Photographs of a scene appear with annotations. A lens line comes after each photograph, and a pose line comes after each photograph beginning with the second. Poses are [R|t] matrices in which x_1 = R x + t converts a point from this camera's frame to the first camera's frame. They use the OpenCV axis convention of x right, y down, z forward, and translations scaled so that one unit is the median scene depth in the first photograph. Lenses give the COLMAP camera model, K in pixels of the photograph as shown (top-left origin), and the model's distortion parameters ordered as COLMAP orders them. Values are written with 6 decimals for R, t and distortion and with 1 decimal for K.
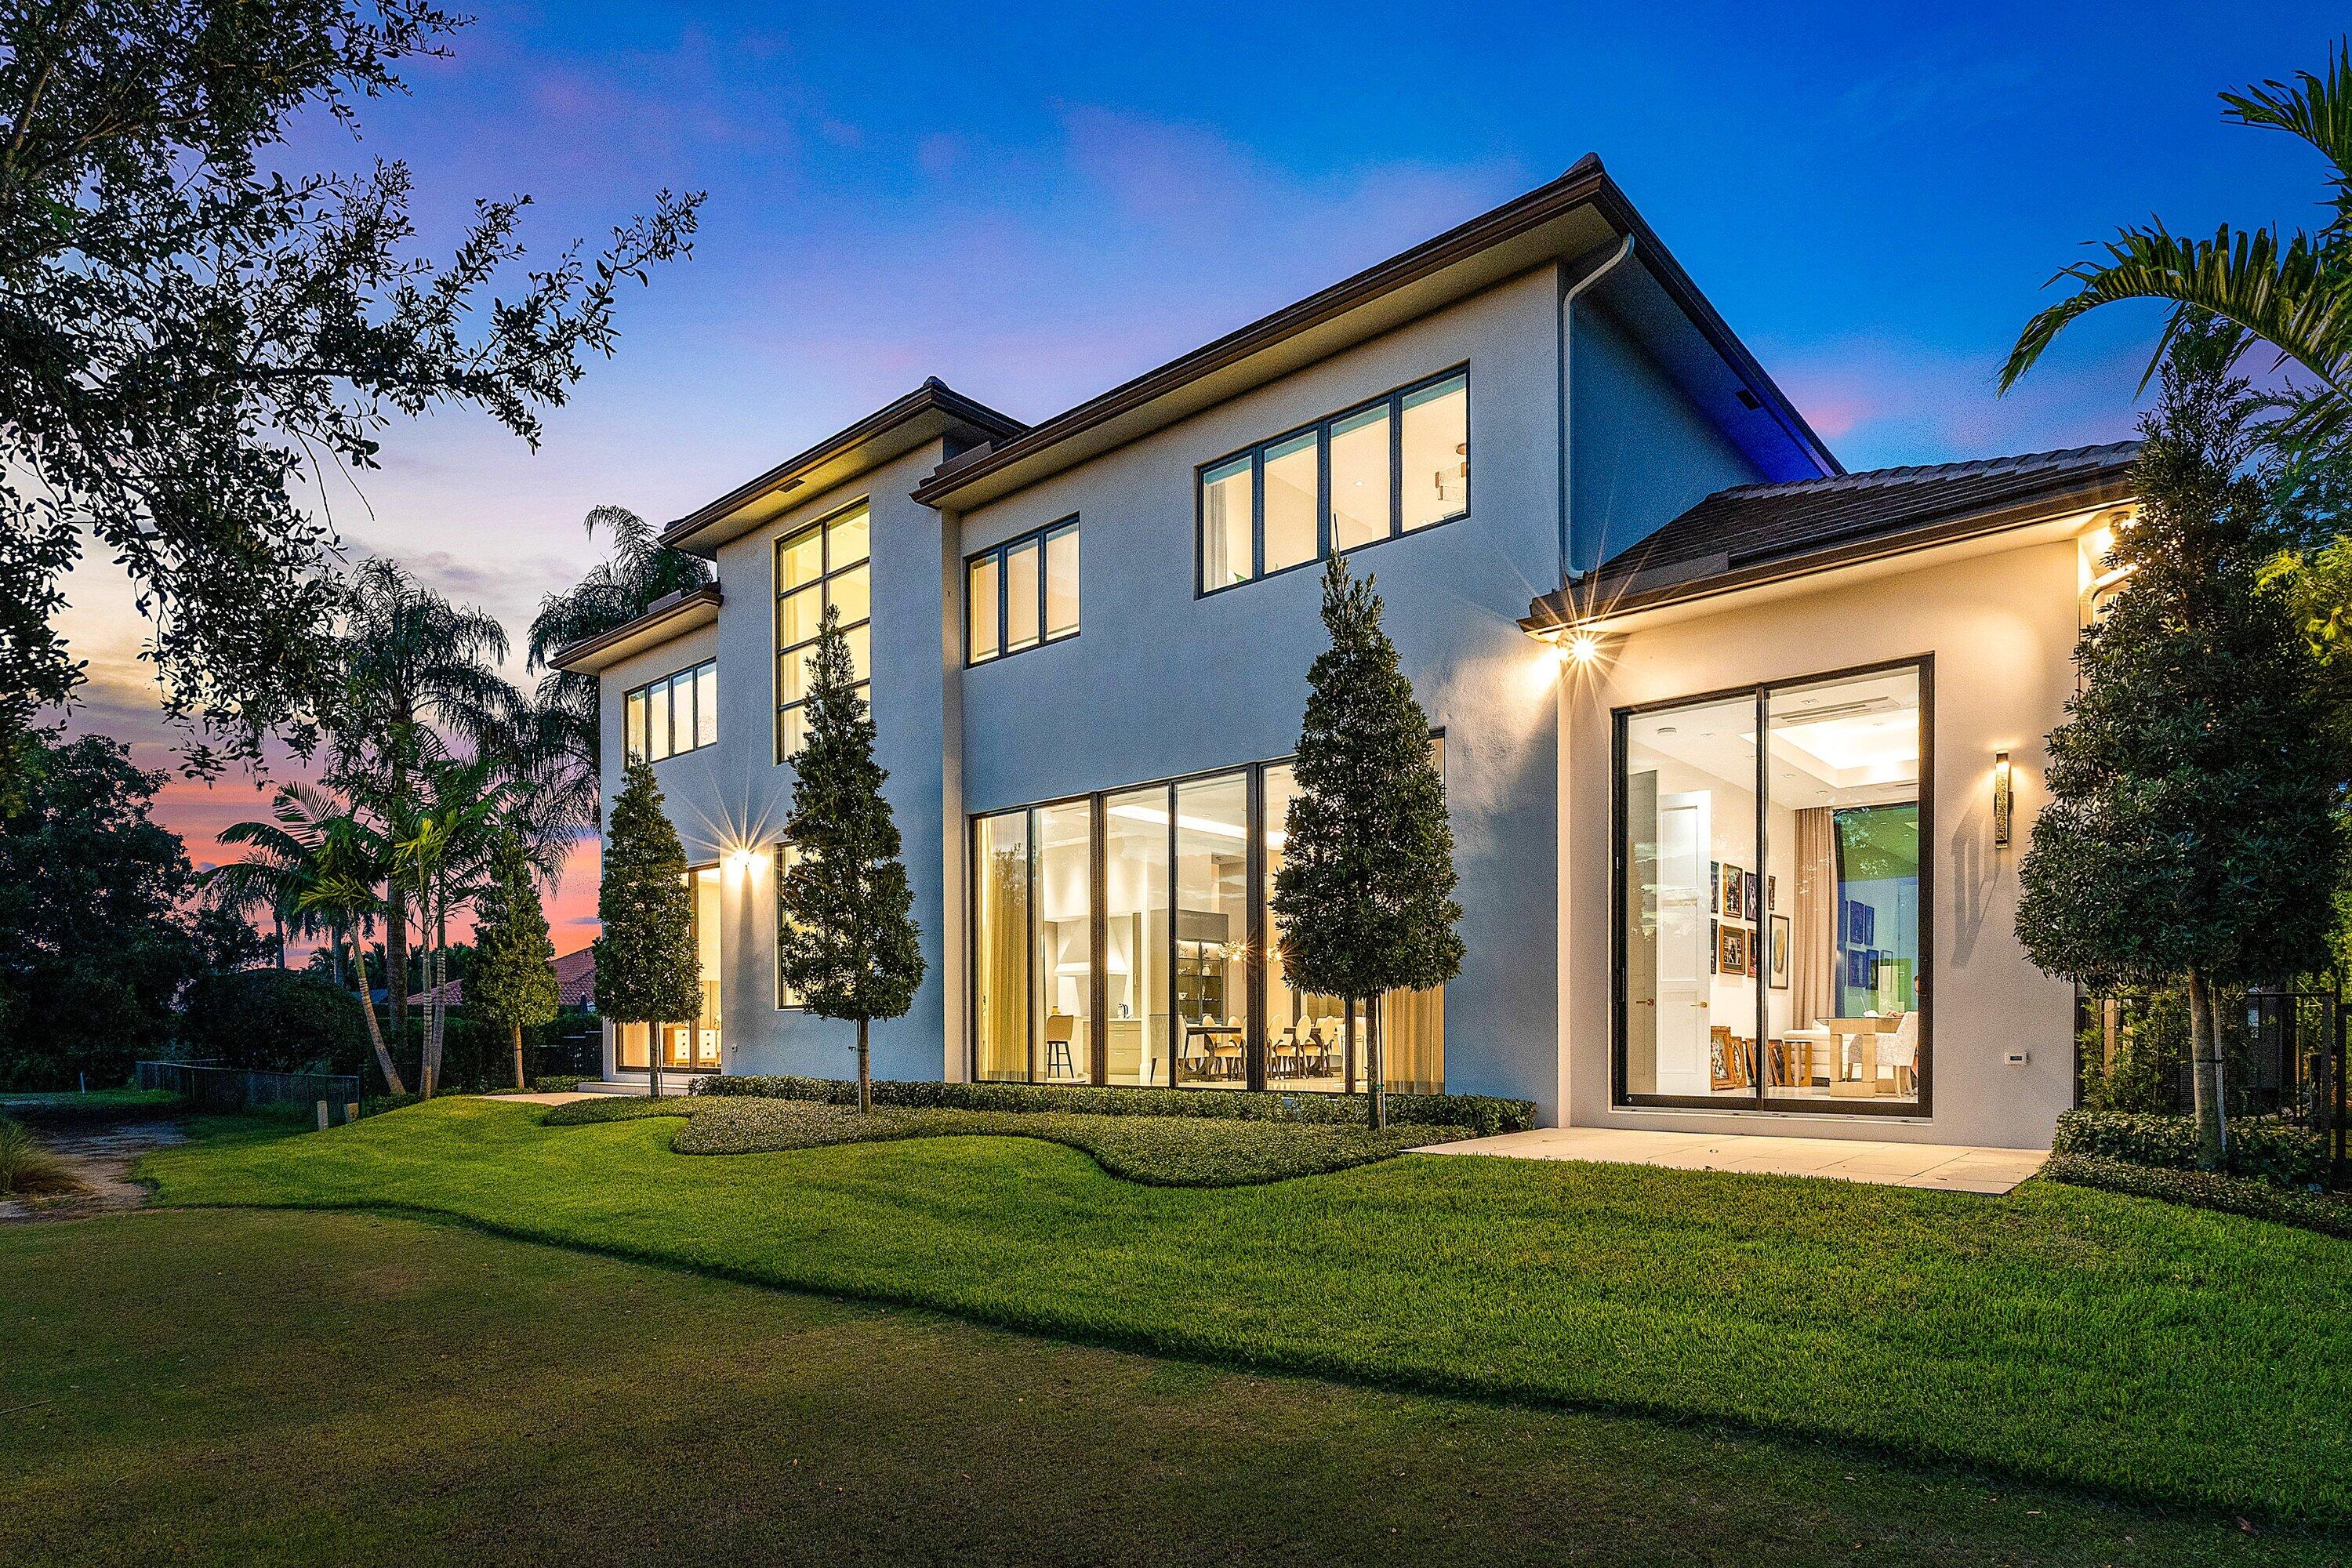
lens RADIAL K [[1324.4, 0, 1152.5], [0, 1324.4, 791.4], [0, 0, 1]] dist [0.001062, 0.000308]
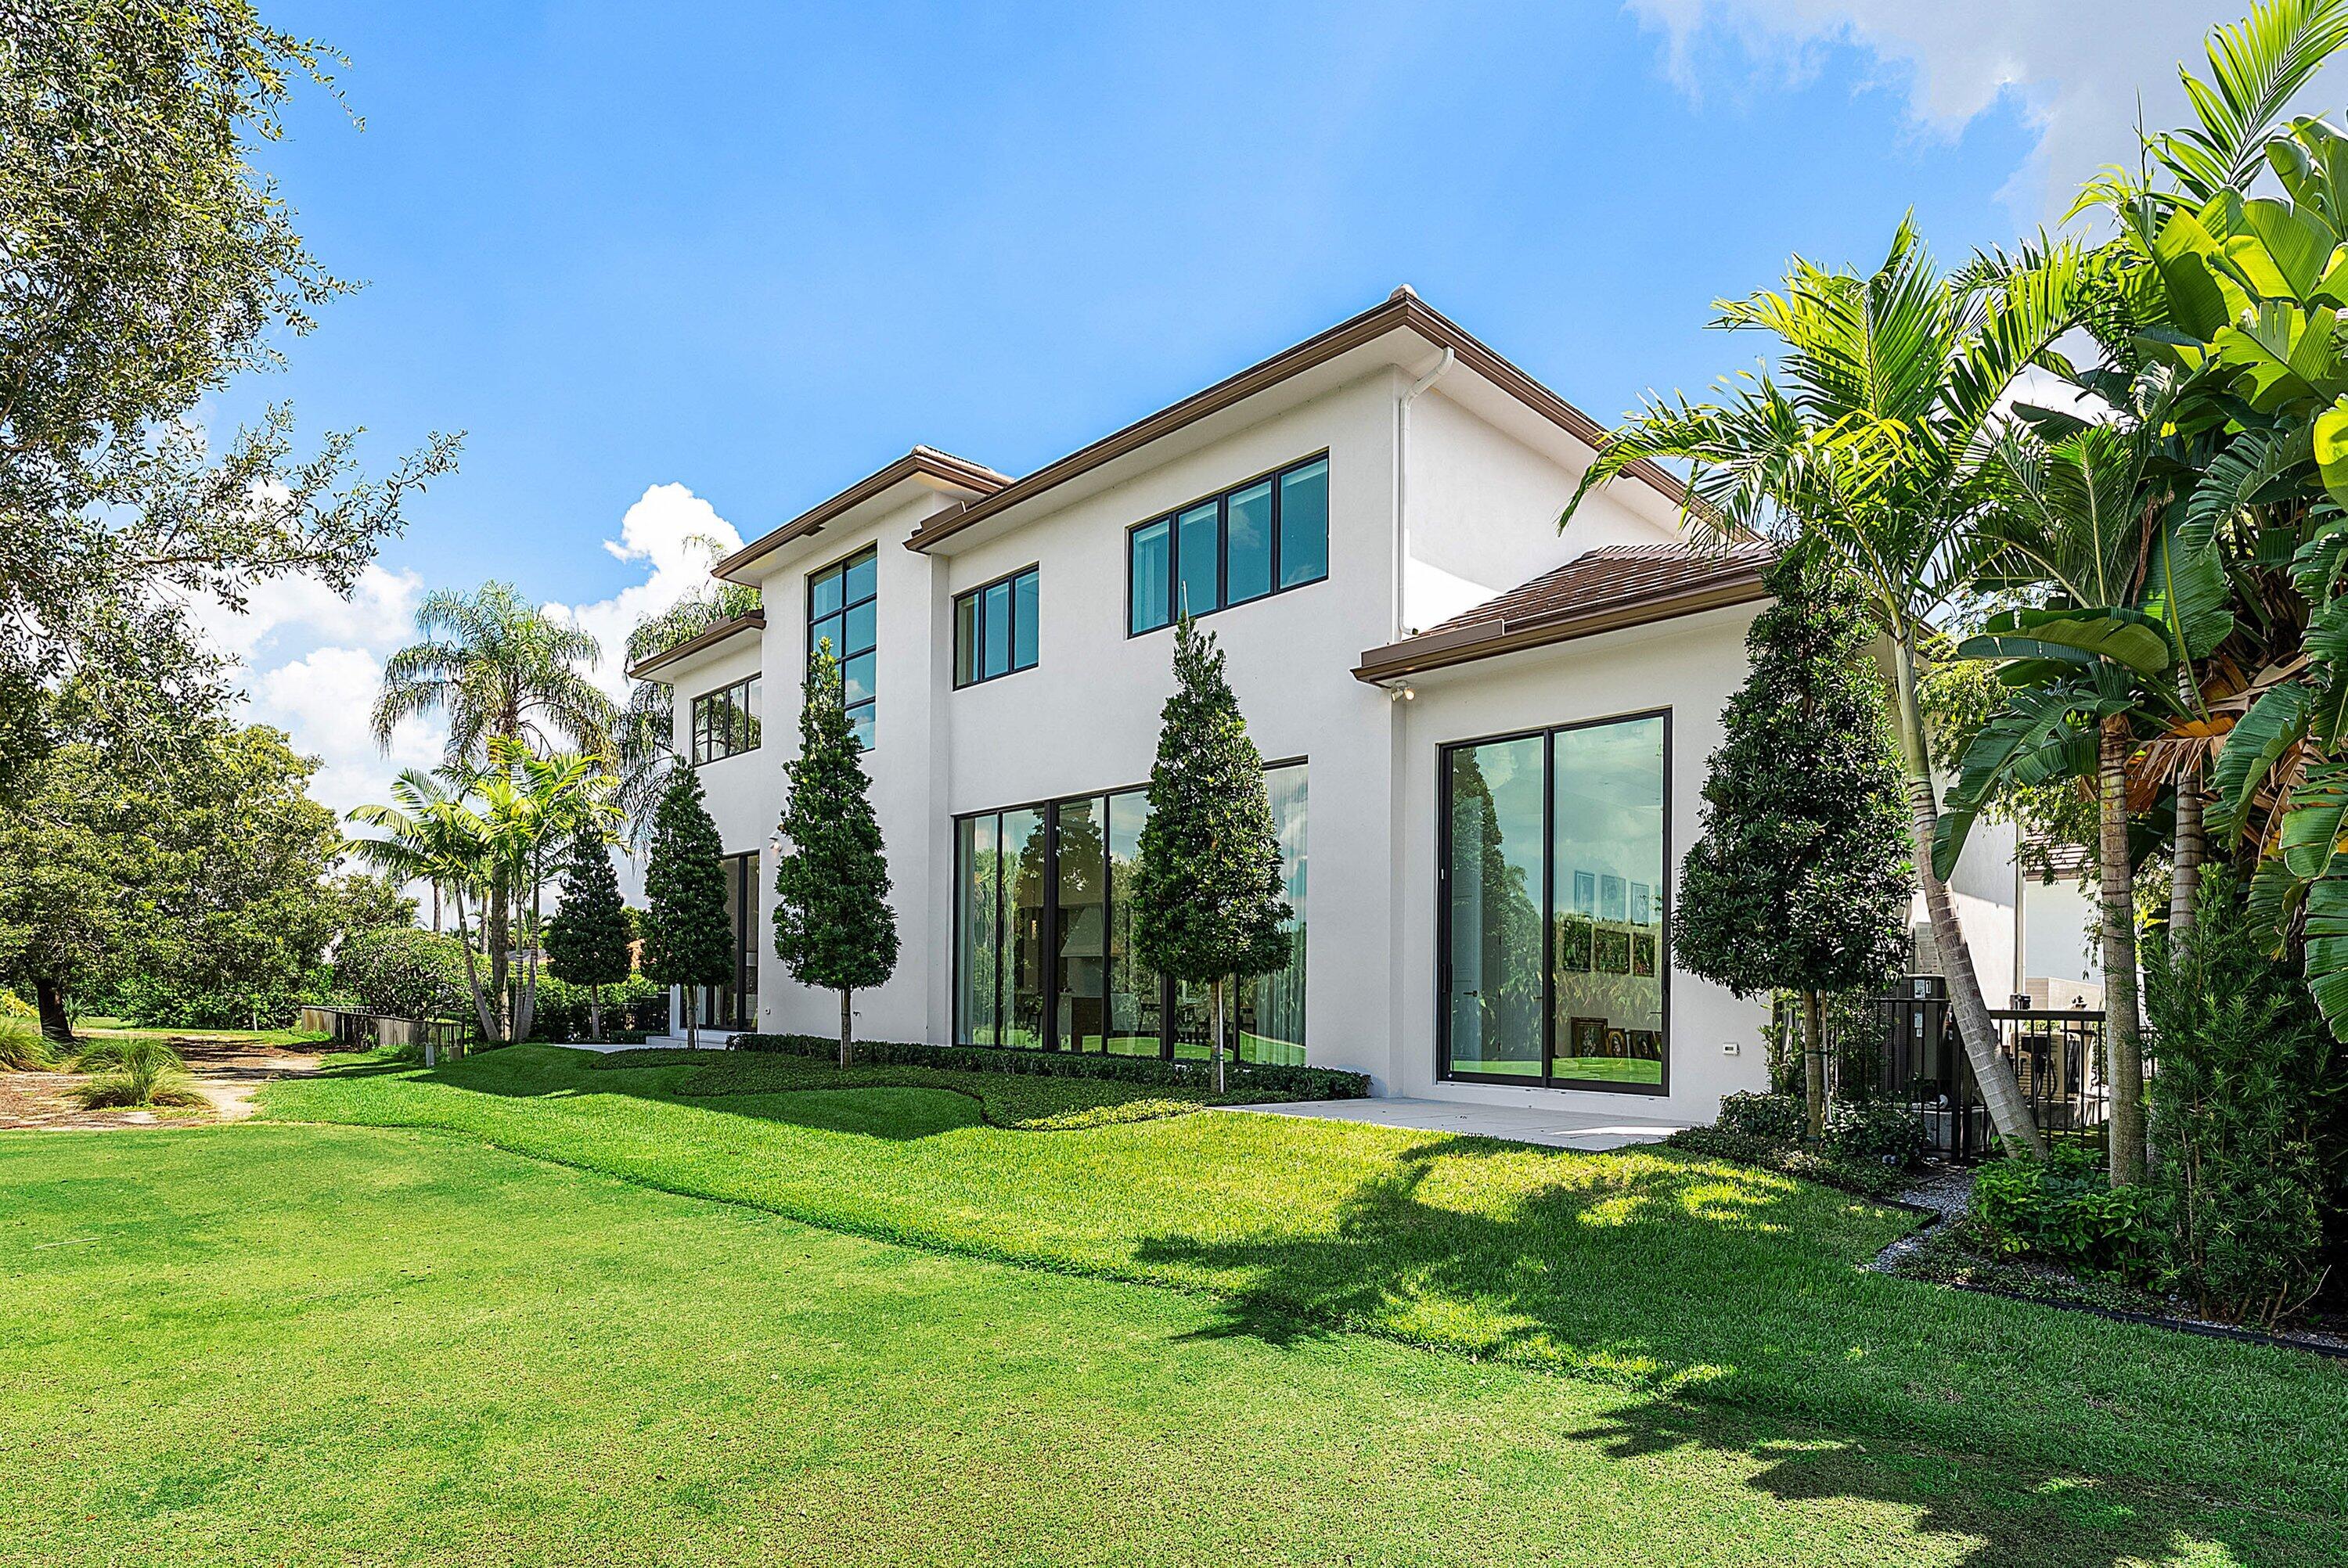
lens RADIAL K [[1232.8, 0, 1174.0], [0, 1232.8, 784.0], [0, 0, 1]] dist [0.001419, 0.000362]
pose [[0.998318, 0.022525, -0.053413, 0.130402], [-0.022631, 0.999743, -0.001383, -0.015435], [0.053368, 0.002589, 0.998572, -0.086126]]
